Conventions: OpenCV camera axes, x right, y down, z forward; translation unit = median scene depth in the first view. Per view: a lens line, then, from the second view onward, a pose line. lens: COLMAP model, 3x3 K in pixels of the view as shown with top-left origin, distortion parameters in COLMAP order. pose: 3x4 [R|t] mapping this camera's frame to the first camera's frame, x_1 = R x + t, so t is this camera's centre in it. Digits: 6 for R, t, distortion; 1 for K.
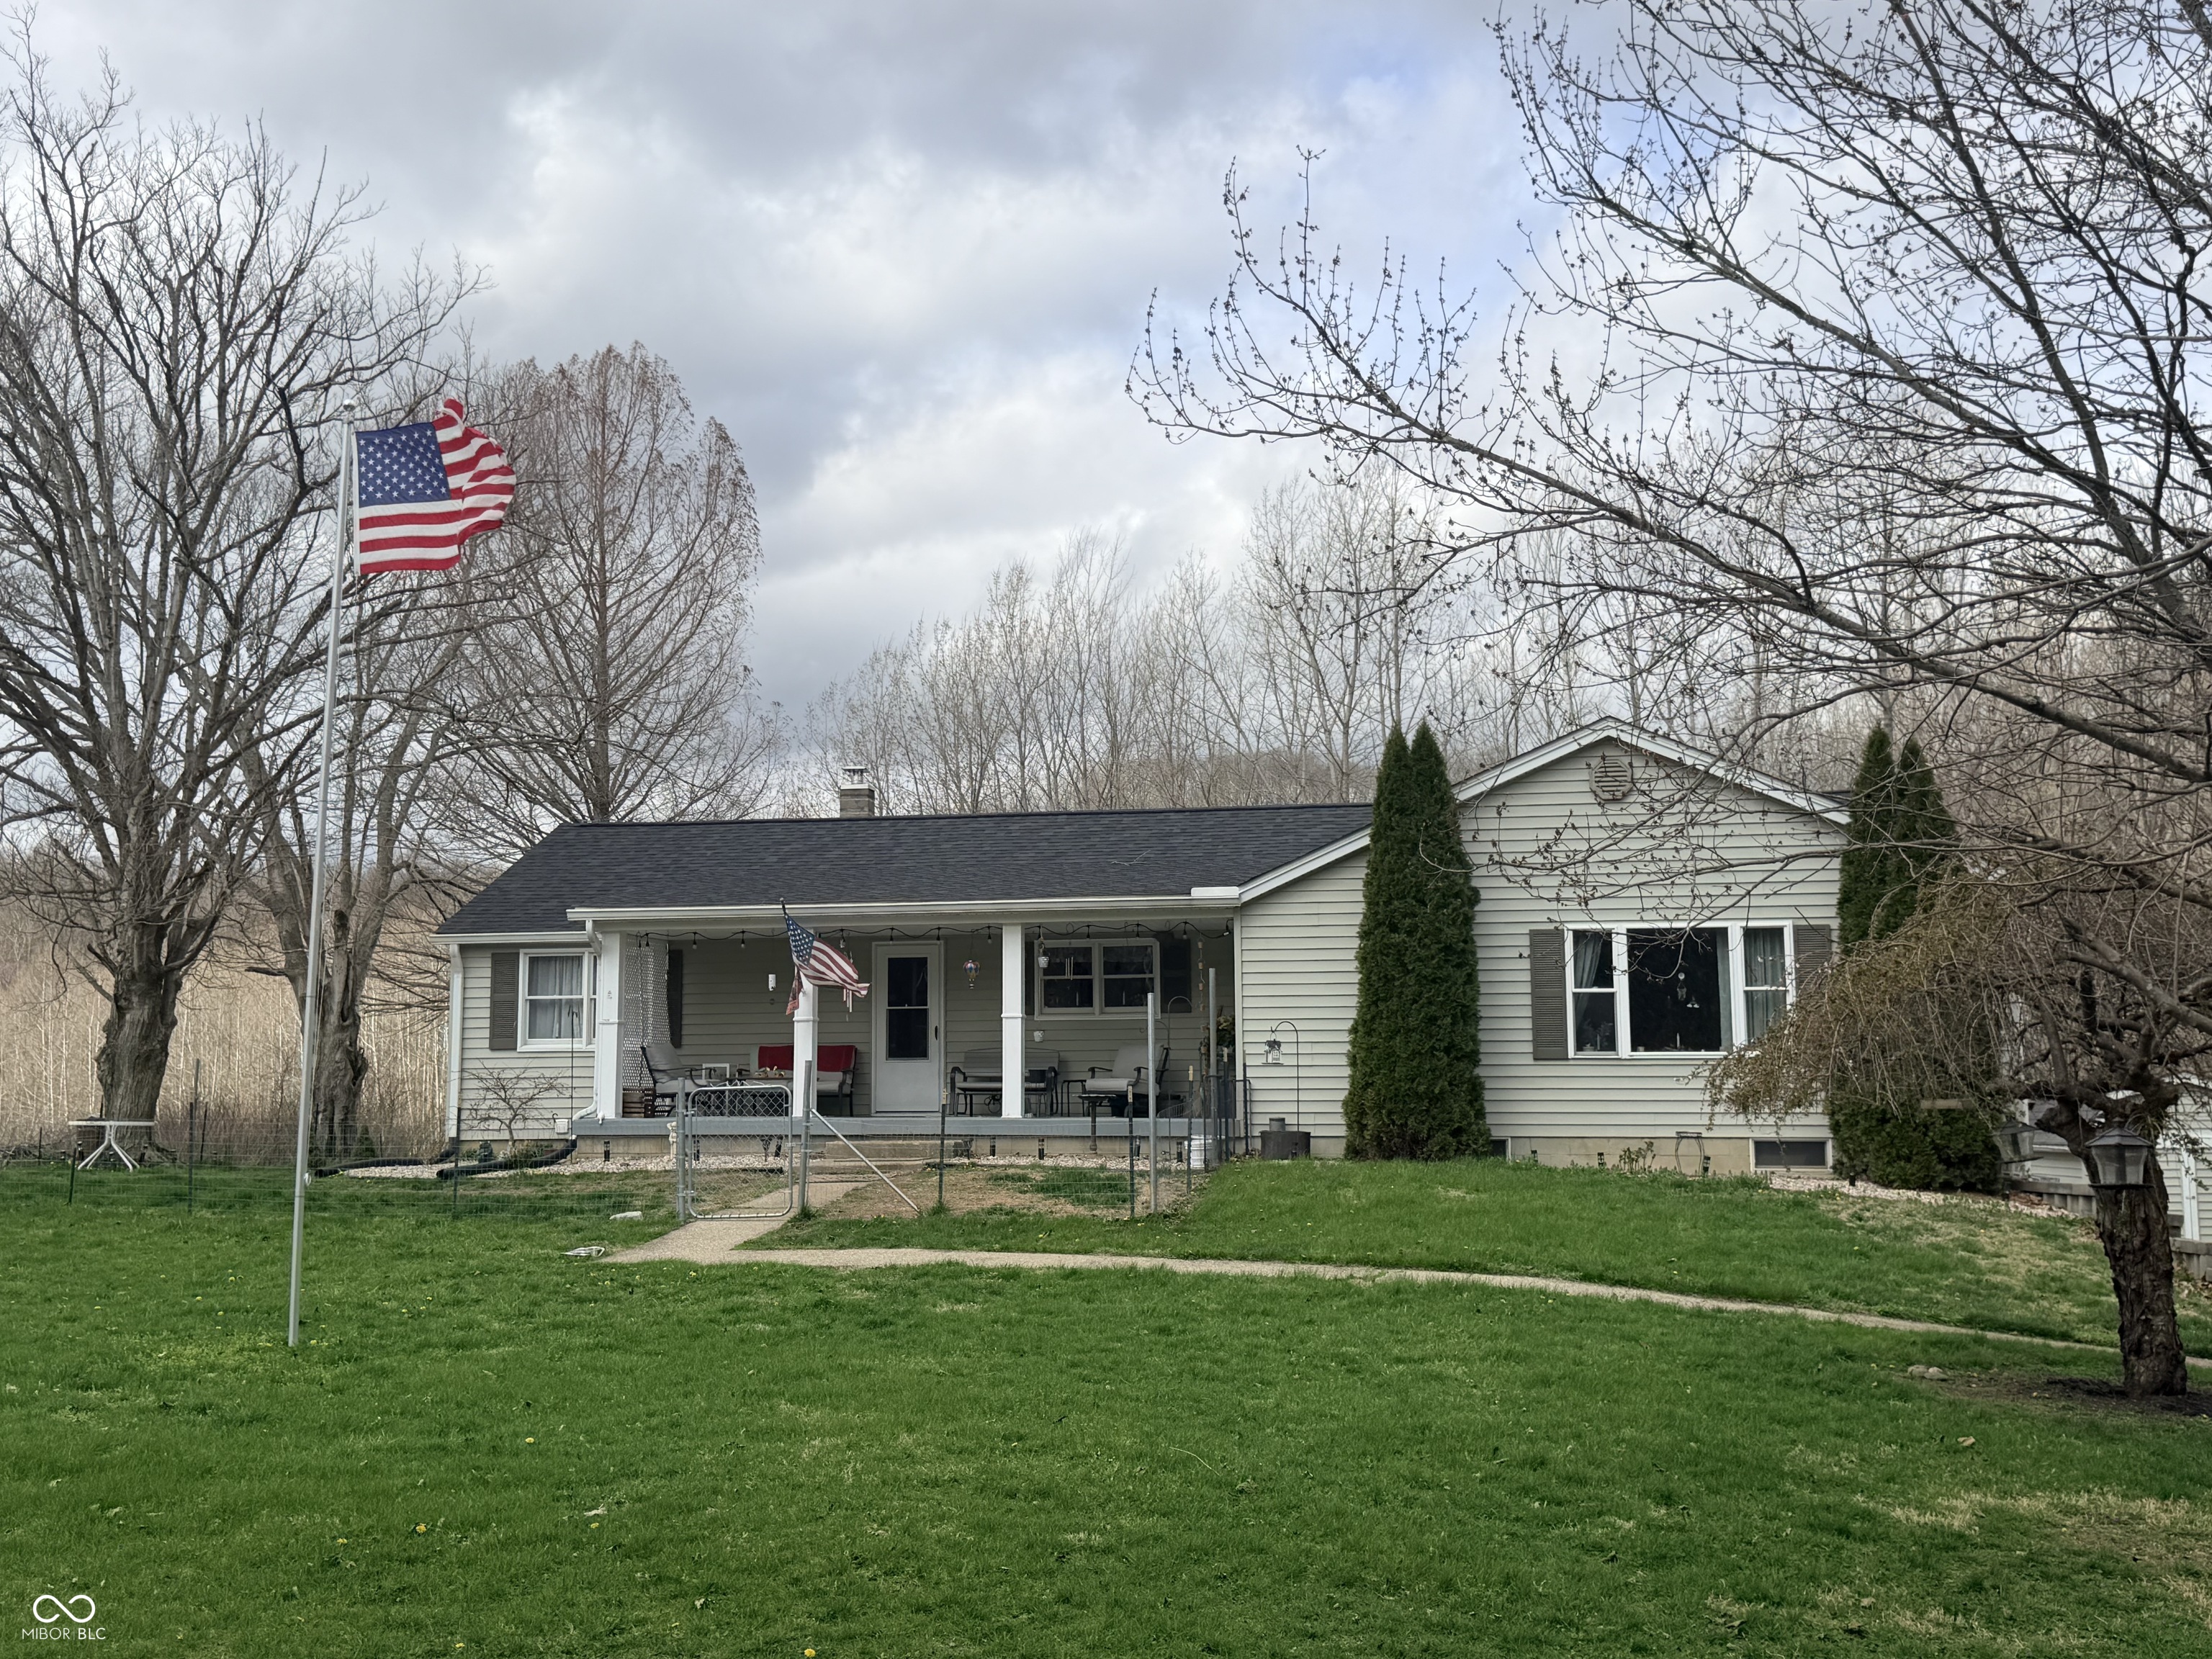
lens RADIAL K [[2303.3, 0, 1094.3], [0, 2303.3, 823.6], [0, 0, 1]] dist [0.161702, -0.354144]
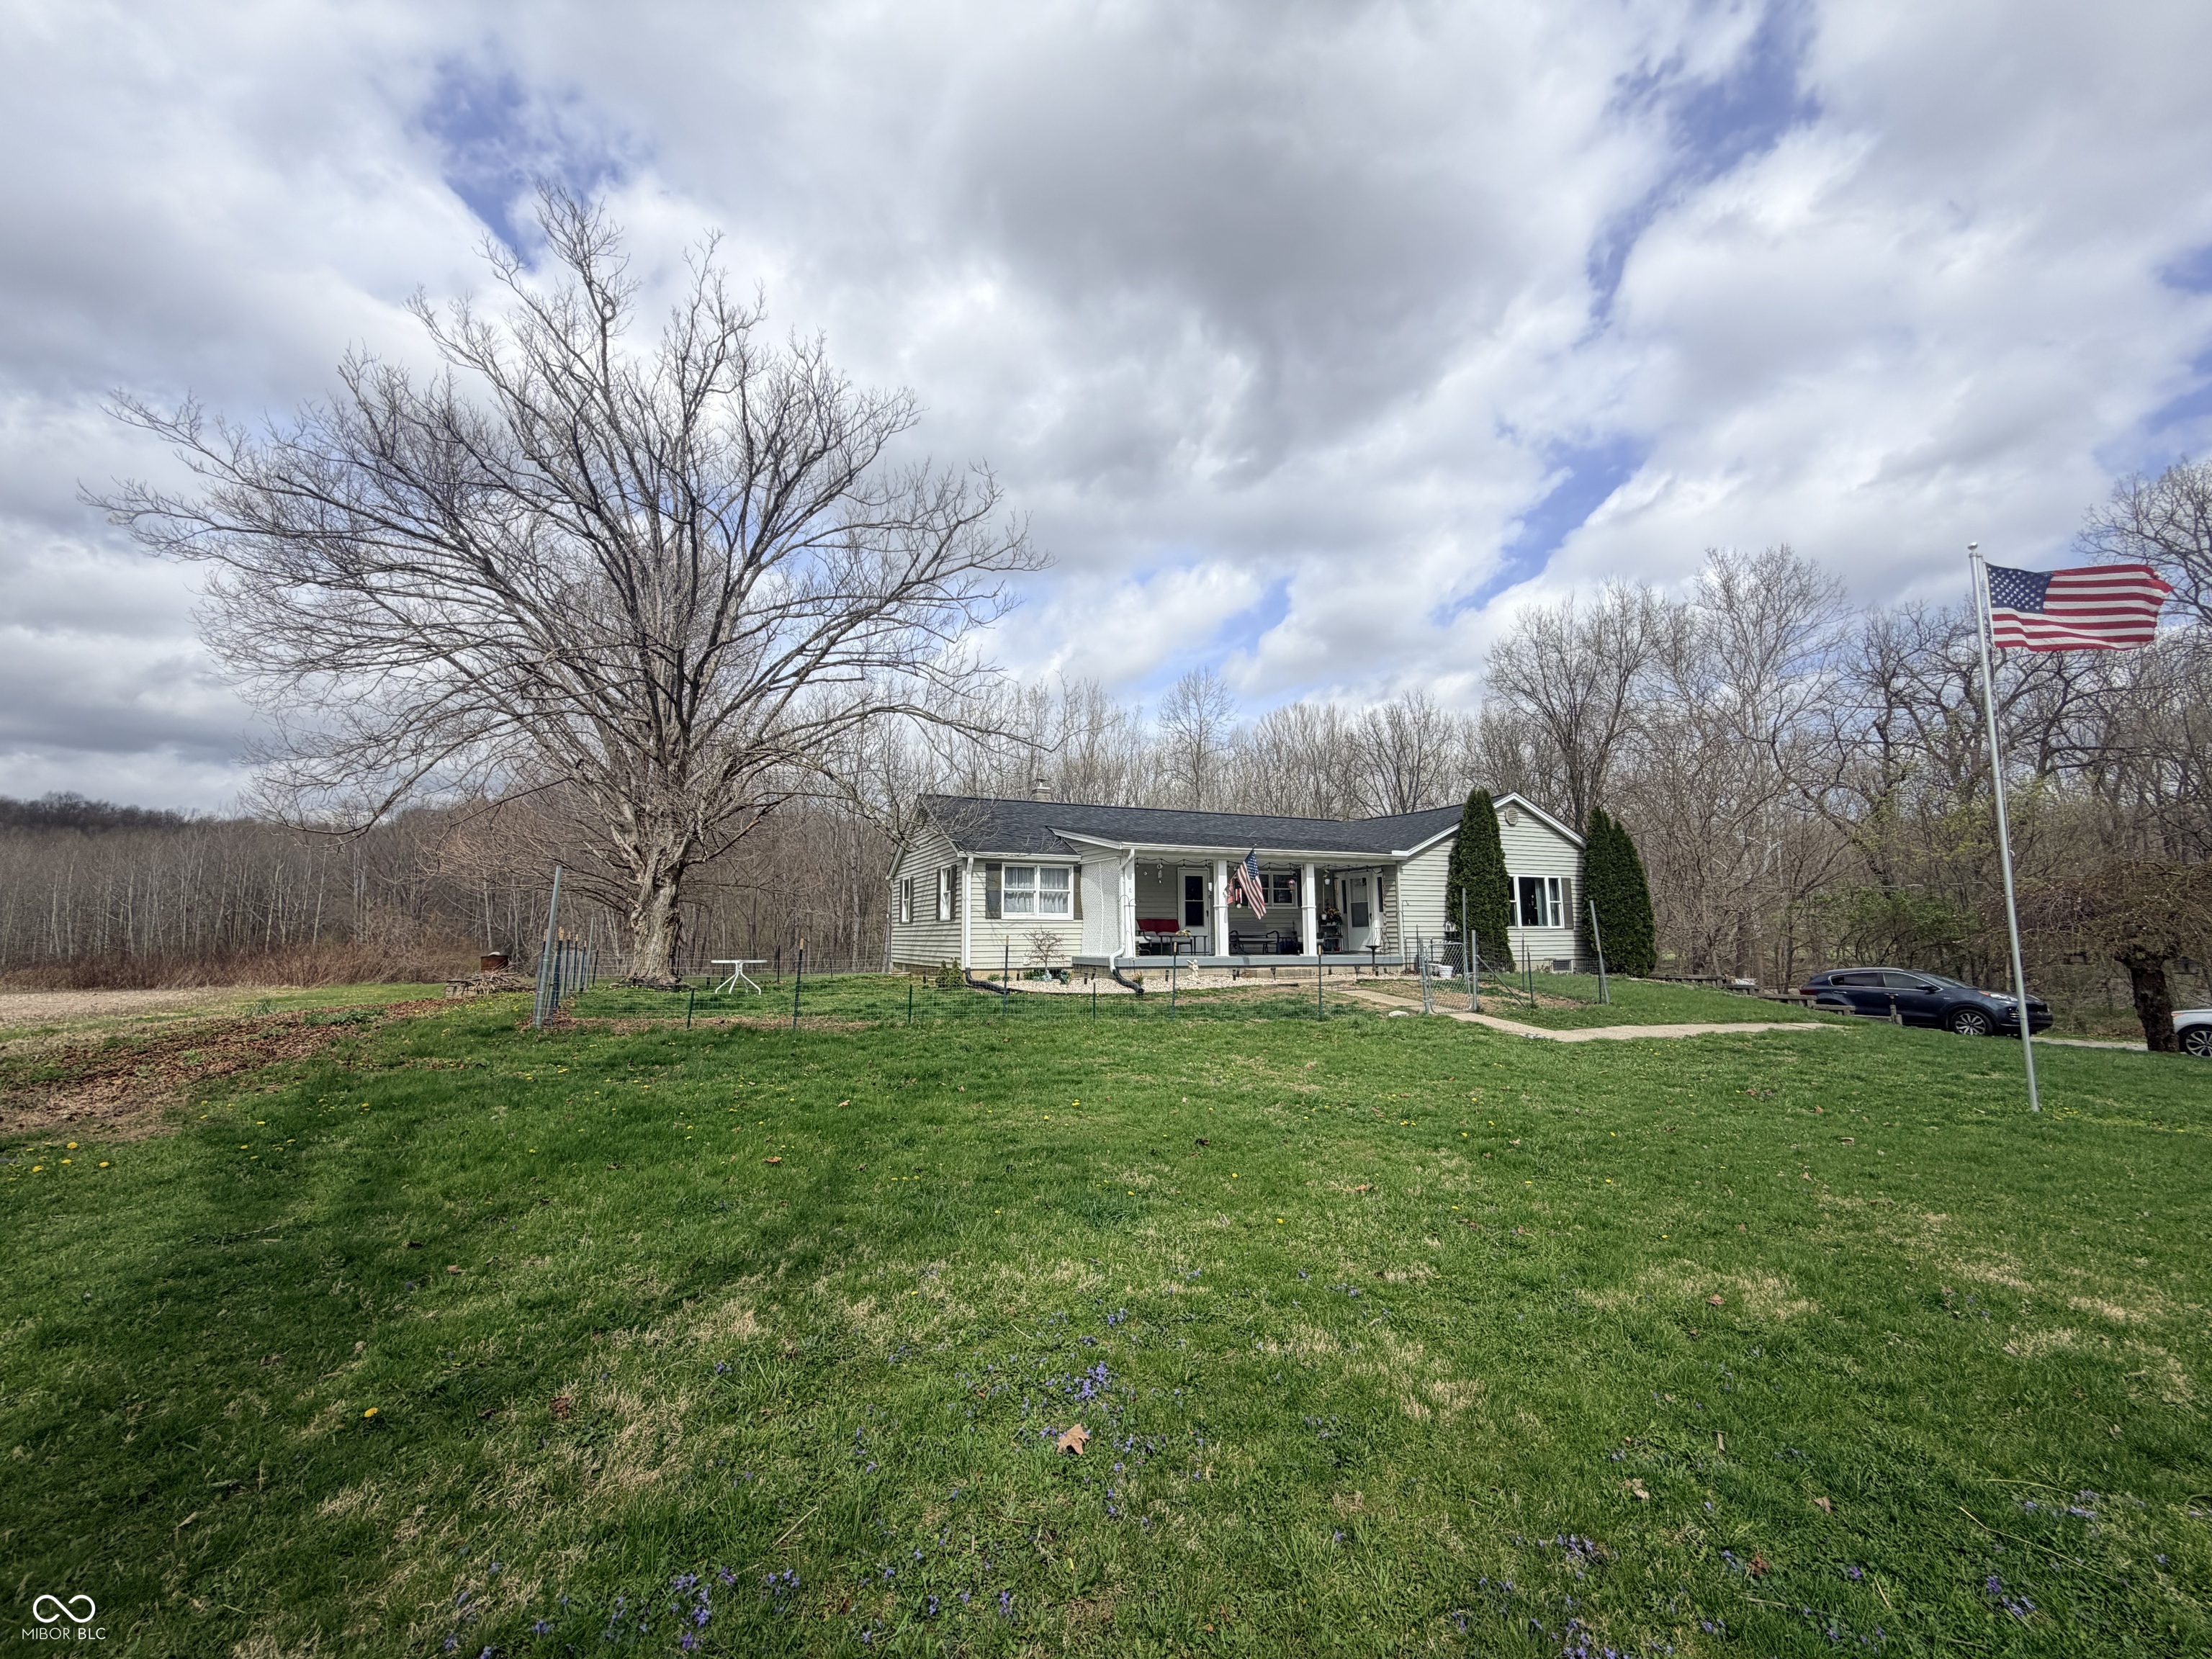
lens RADIAL K [[880.8, 0, 1097.5], [0, 880.8, 826.6], [0, 0, 1]] dist [0.000776, -0.000046]
pose [[0.819864, 0.071842, 0.568033, -0.661225], [-0.067665, 0.997302, -0.028471, 0.047304], [-0.568546, -0.015093, 0.822513, 0.461134]]
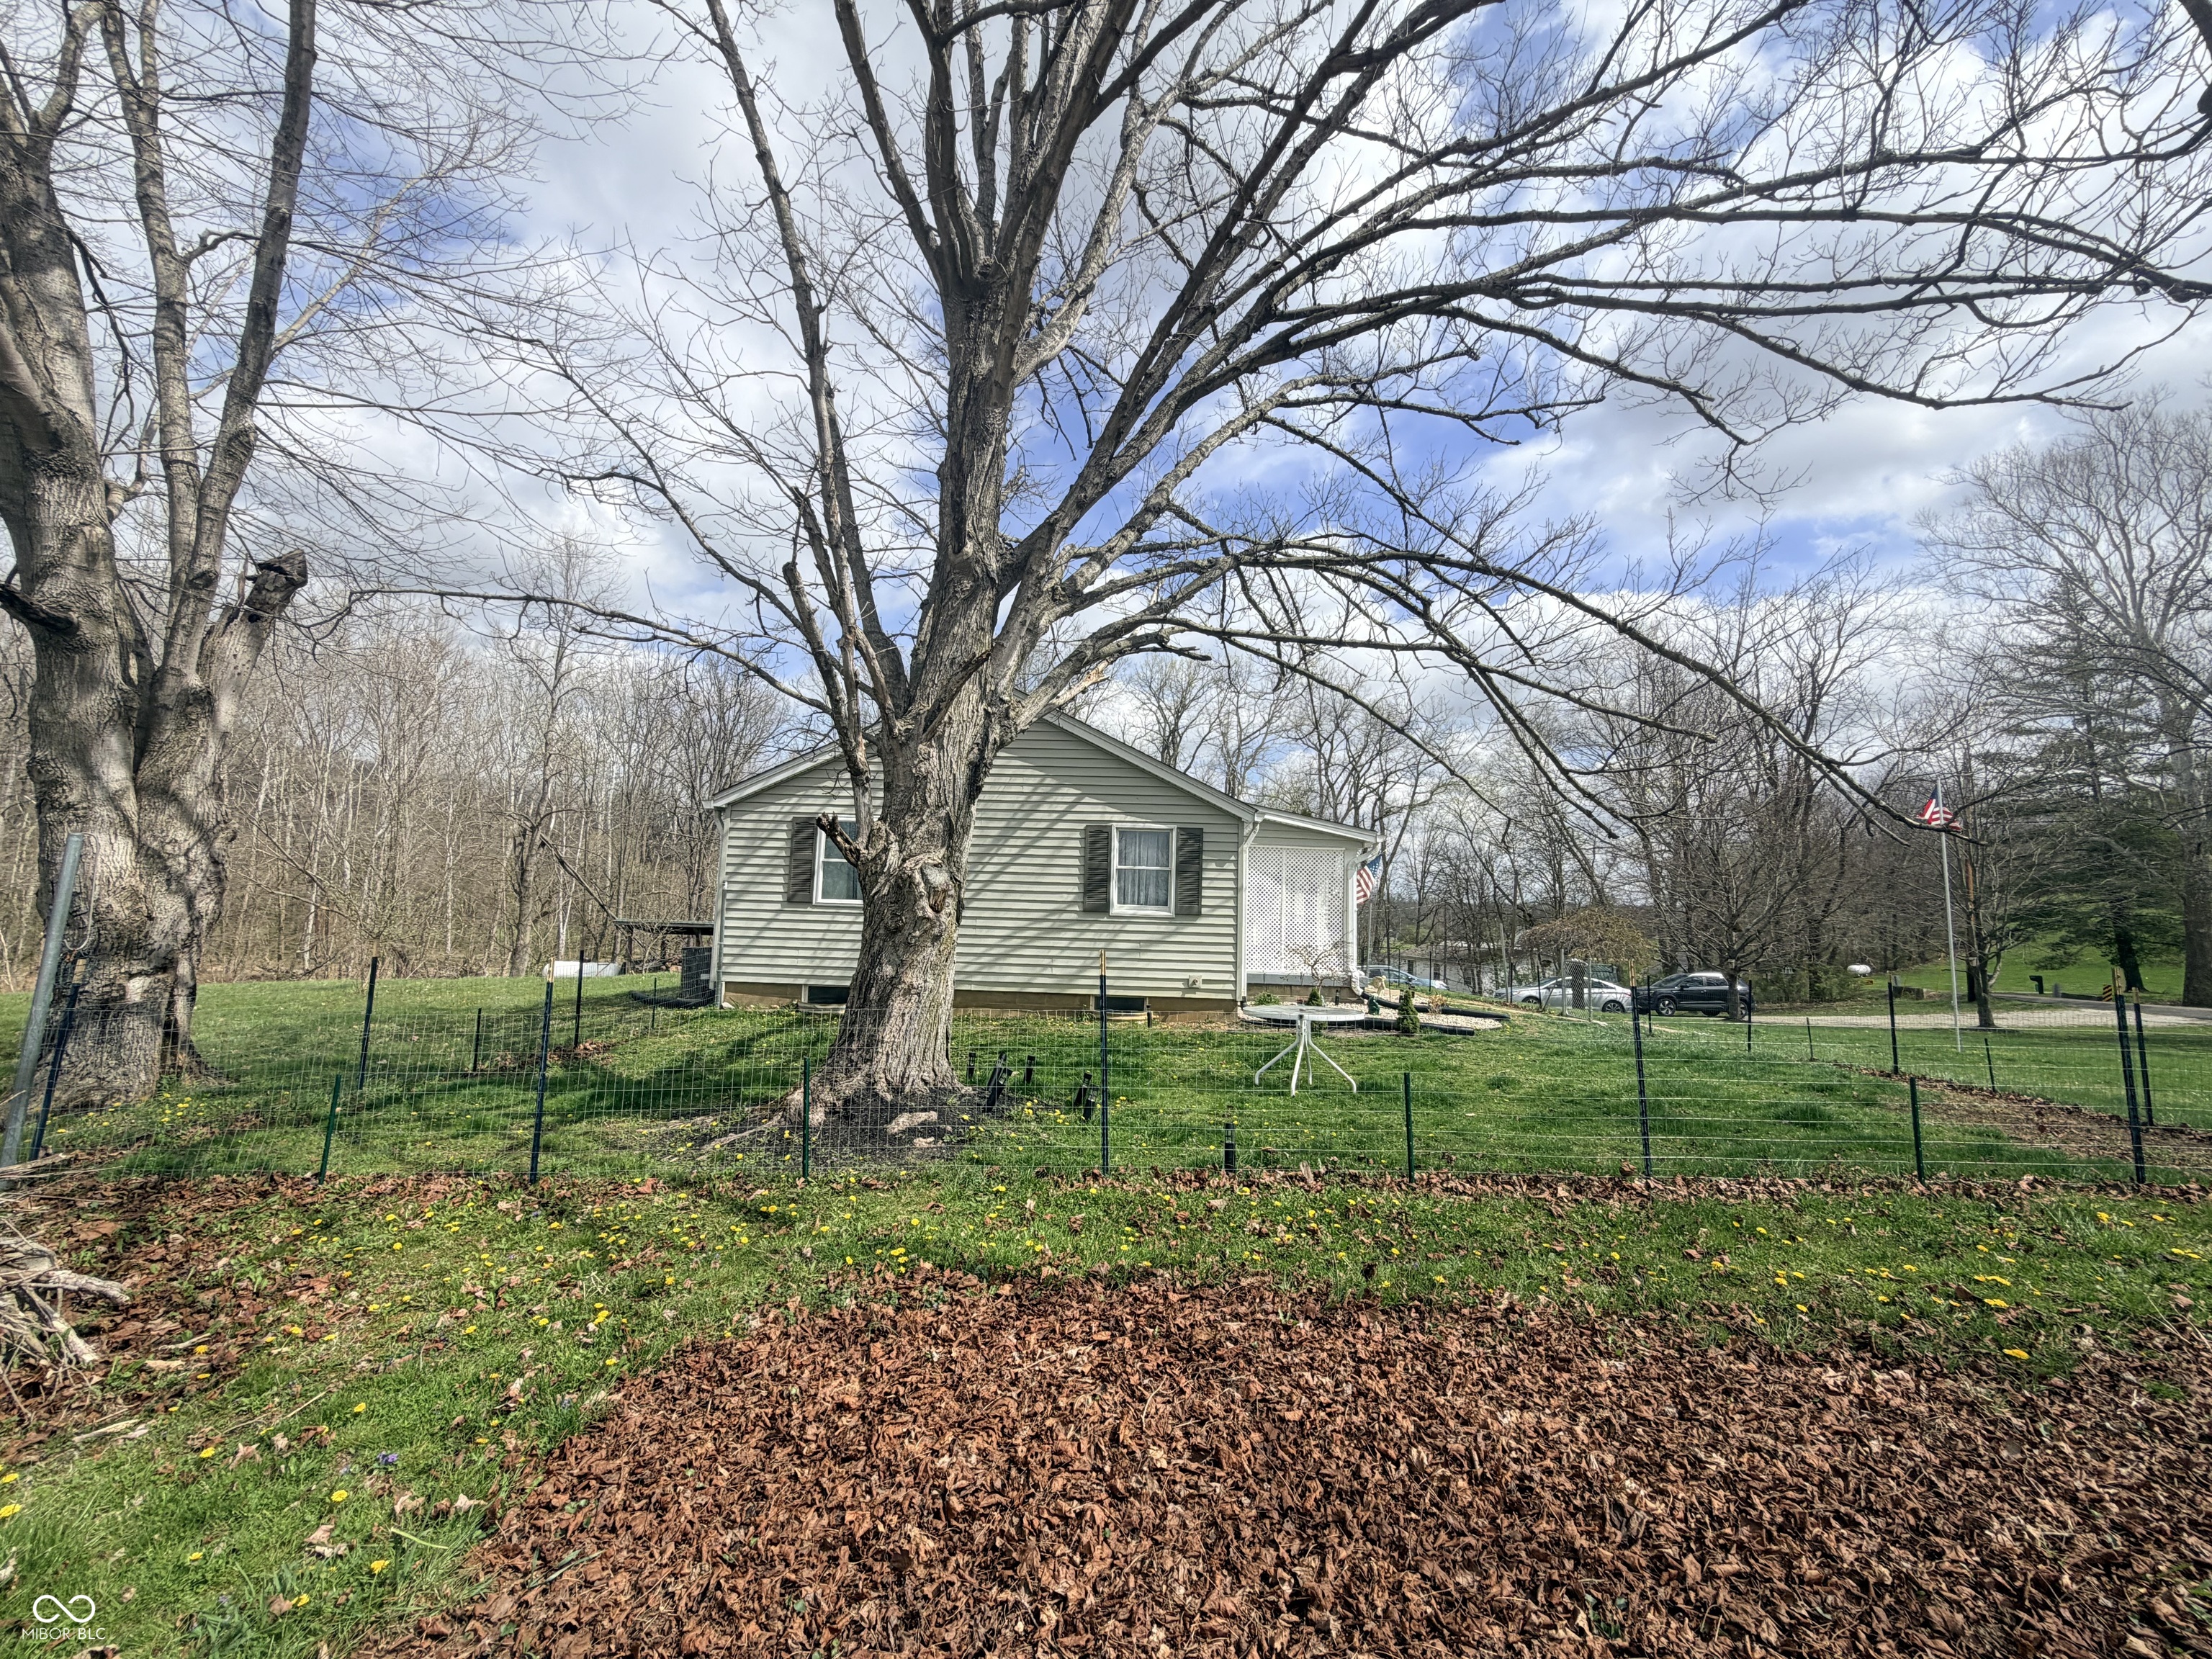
lens RADIAL K [[897.4, 0, 1100.8], [0, 897.4, 827.7], [0, 0, 1]] dist [0.002882, 0.000311]
pose [[-0.130984, 0.112689, 0.984959, -0.786595], [-0.149470, 0.979917, -0.131989, 0.139663], [-0.980052, -0.164511, -0.111510, 1.288392]]
